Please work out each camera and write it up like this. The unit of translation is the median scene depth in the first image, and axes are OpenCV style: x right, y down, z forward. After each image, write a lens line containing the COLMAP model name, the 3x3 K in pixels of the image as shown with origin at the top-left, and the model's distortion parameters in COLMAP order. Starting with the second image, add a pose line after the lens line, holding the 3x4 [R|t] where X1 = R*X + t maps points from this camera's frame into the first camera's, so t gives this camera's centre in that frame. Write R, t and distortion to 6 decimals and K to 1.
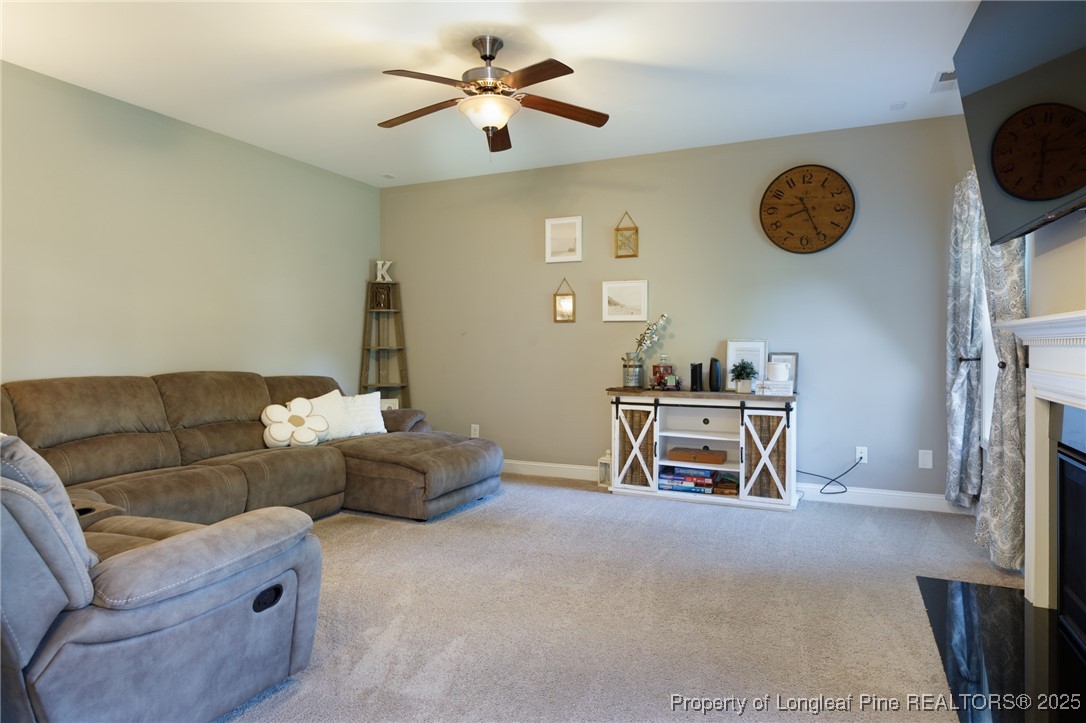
lens RADIAL K [[676.8, 0, 496.4], [0, 676.8, 346.9], [0, 0, 1]] dist [-0.005586, 0.000401]
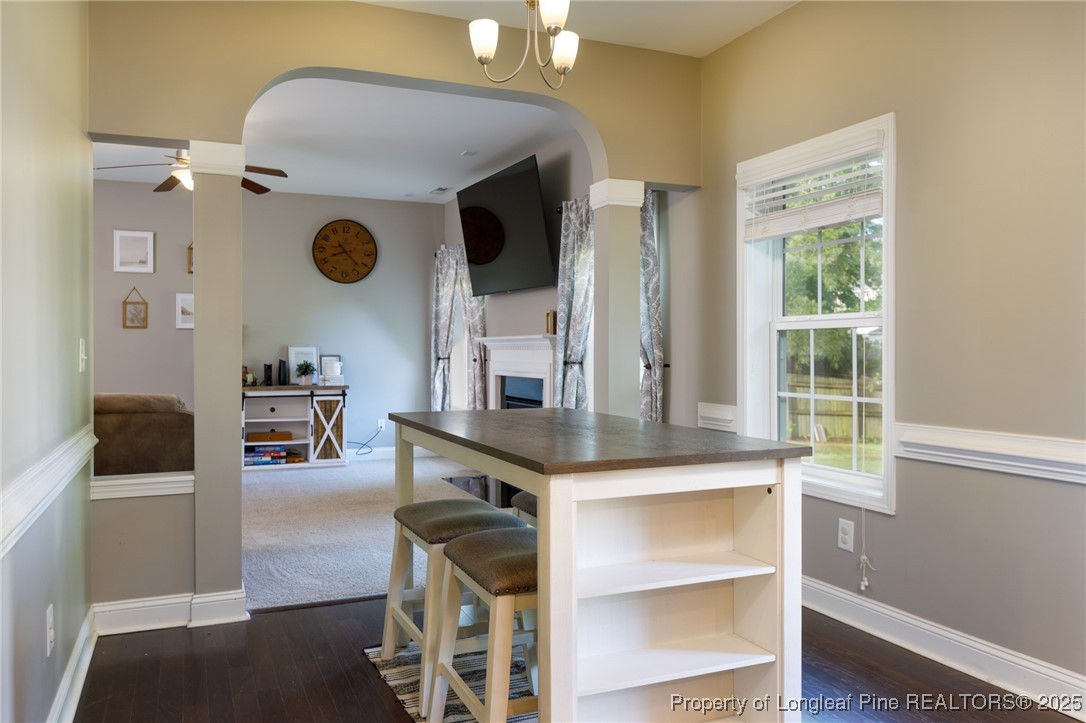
lens RADIAL K [[676.8, 0, 496.4], [0, 676.8, 346.9], [0, 0, 1]] dist [-0.005586, 0.000401]
pose [[0.721231, 0.003951, 0.692683, -0.312496], [0.001417, 0.999973, -0.007179, 0.002552], [-0.692693, 0.006159, 0.721206, -0.239935]]
